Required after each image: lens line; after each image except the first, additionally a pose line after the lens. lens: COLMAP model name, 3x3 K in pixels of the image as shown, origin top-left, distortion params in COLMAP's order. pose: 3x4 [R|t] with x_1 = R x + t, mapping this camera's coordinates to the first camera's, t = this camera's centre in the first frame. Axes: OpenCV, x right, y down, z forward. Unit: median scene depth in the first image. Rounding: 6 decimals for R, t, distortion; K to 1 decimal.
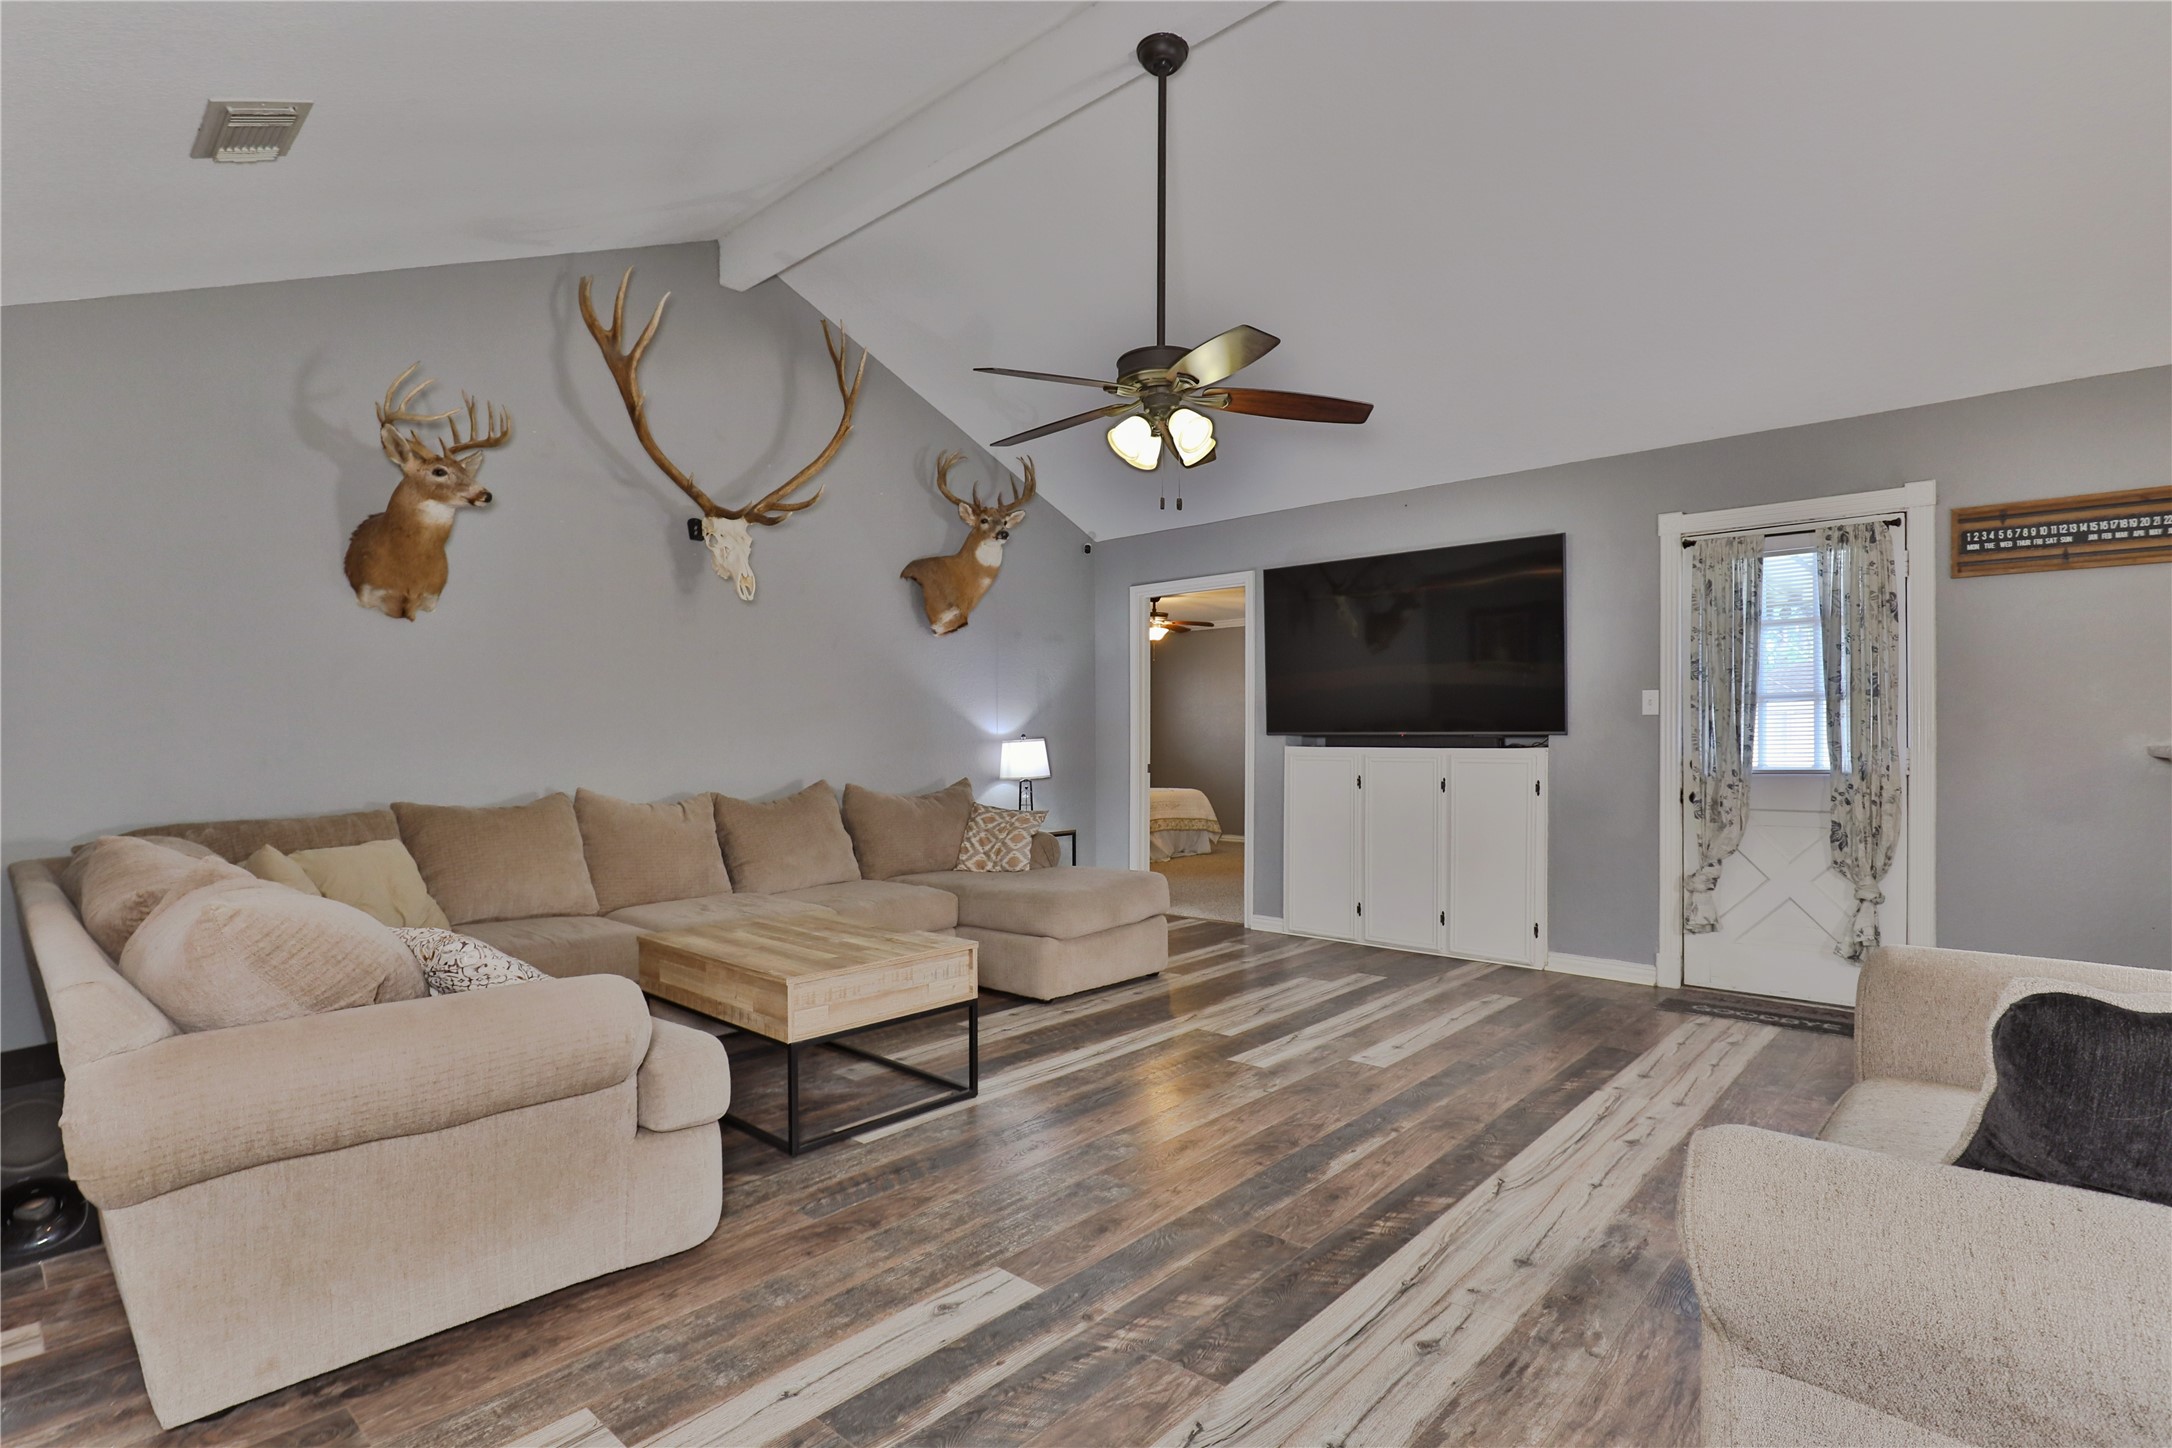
lens RADIAL K [[1055.9, 0, 1086.9], [0, 1055.9, 739.4], [0, 0, 1]] dist [-0.018180, 0.005417]
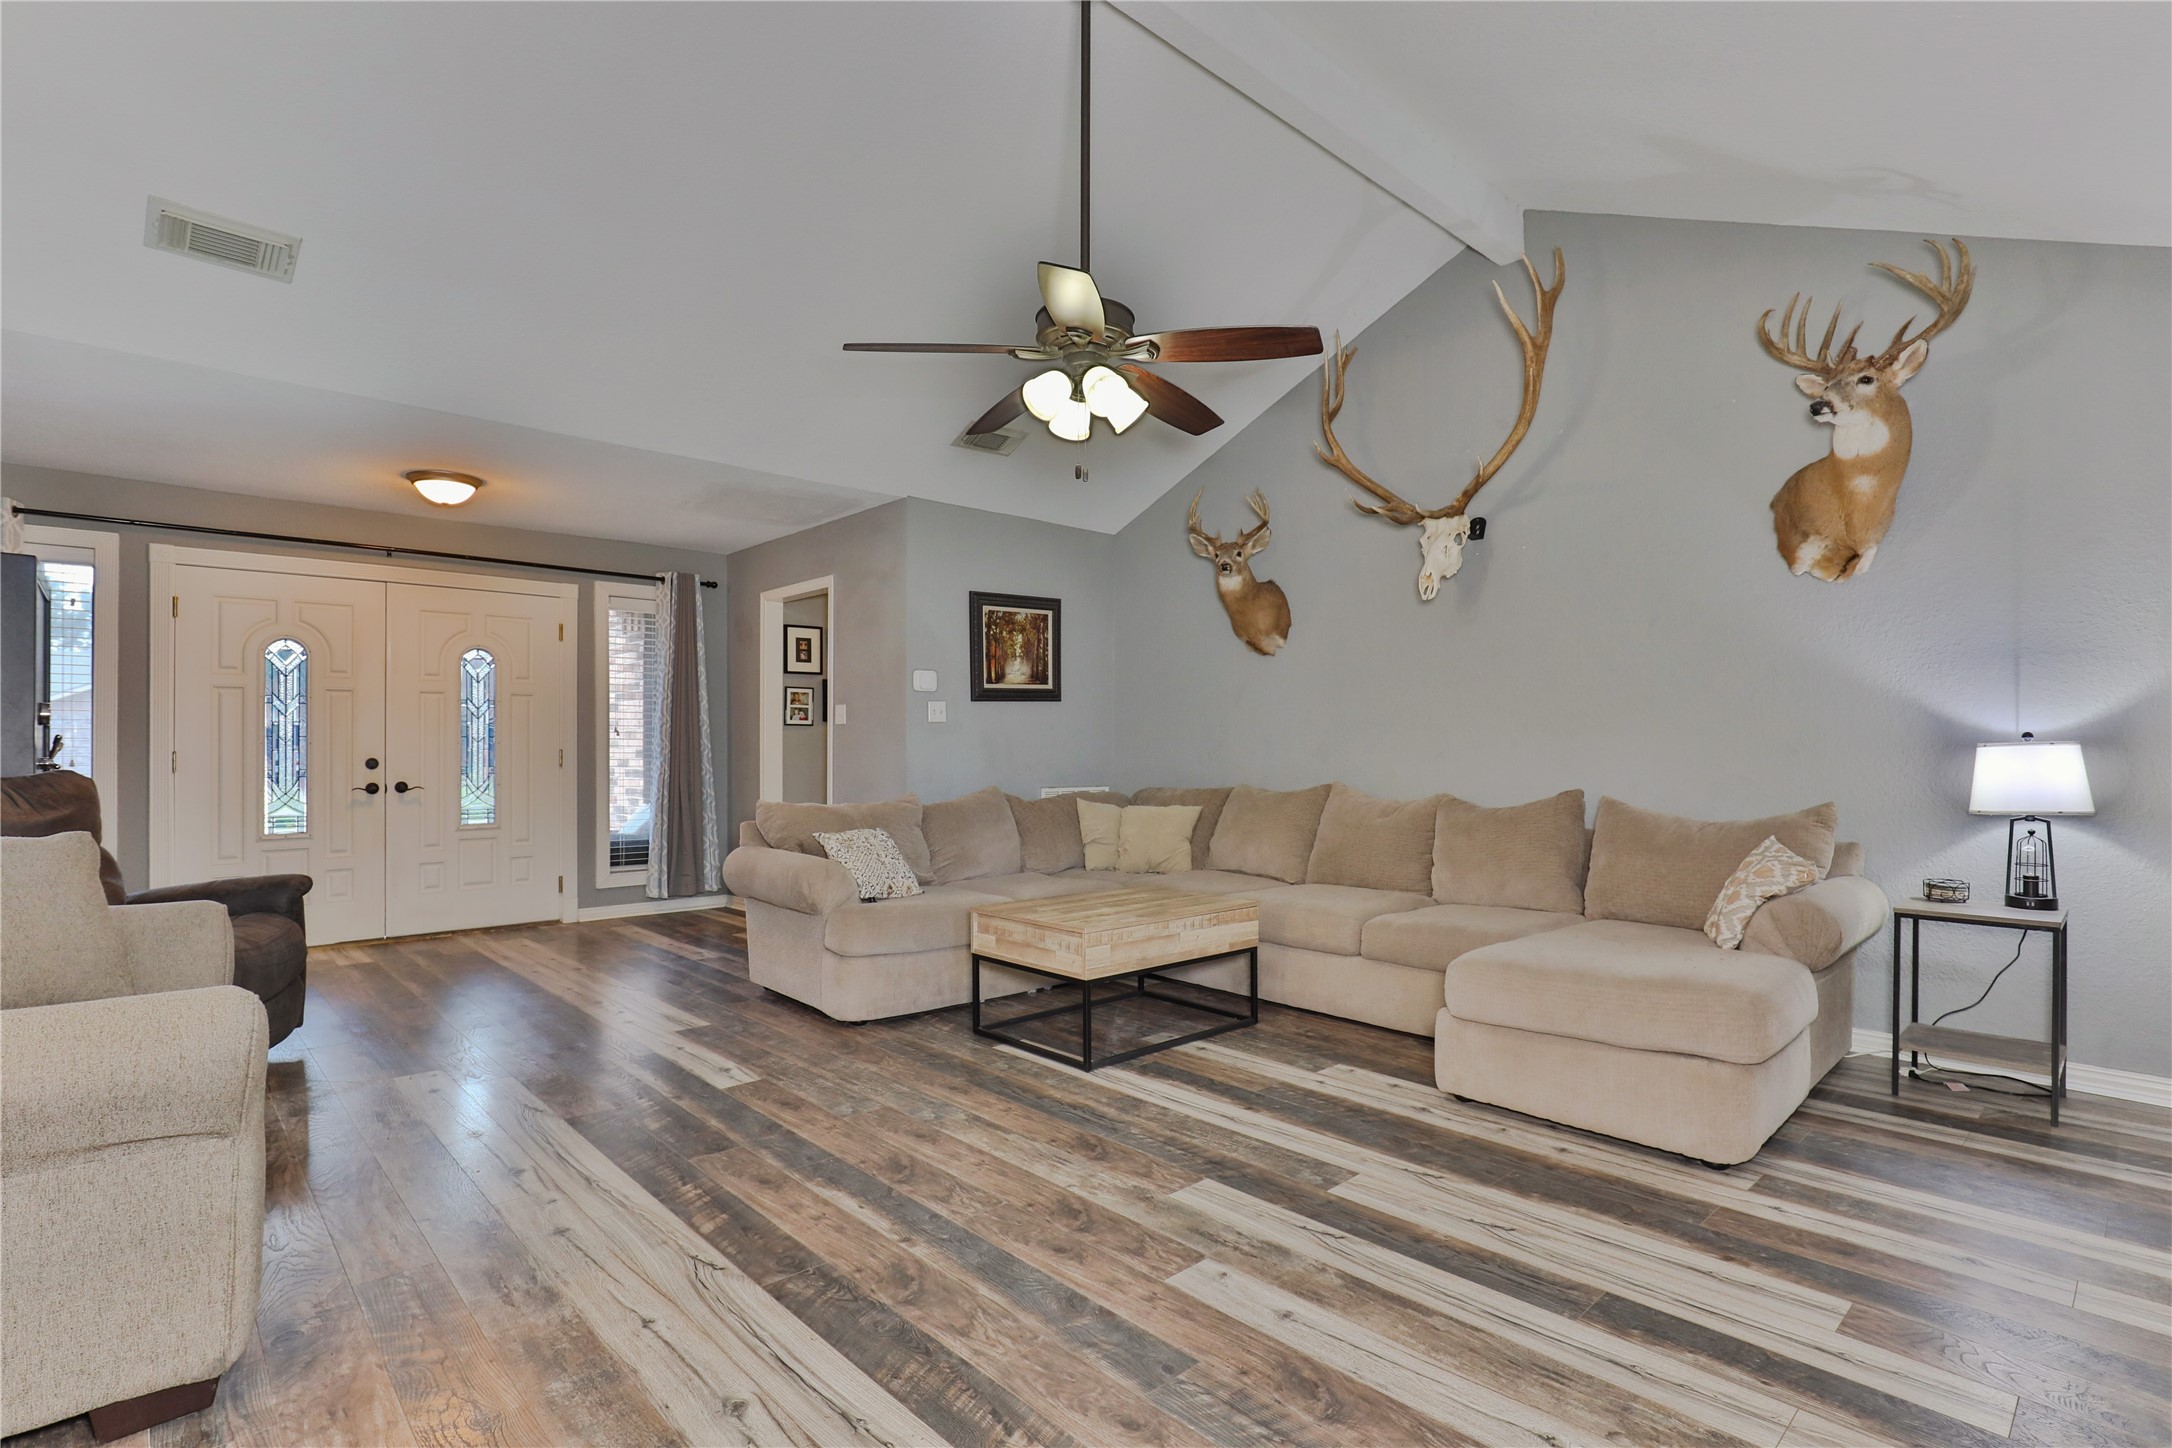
lens RADIAL K [[1055.9, 0, 1103.4], [0, 1055.9, 742.6], [0, 0, 1]] dist [-0.018180, 0.005417]
pose [[-0.075768, 0.001353, -0.997125, 0.772357], [-0.002182, 0.999996, 0.001523, 0.001226], [0.997123, 0.002291, -0.075764, 0.878887]]
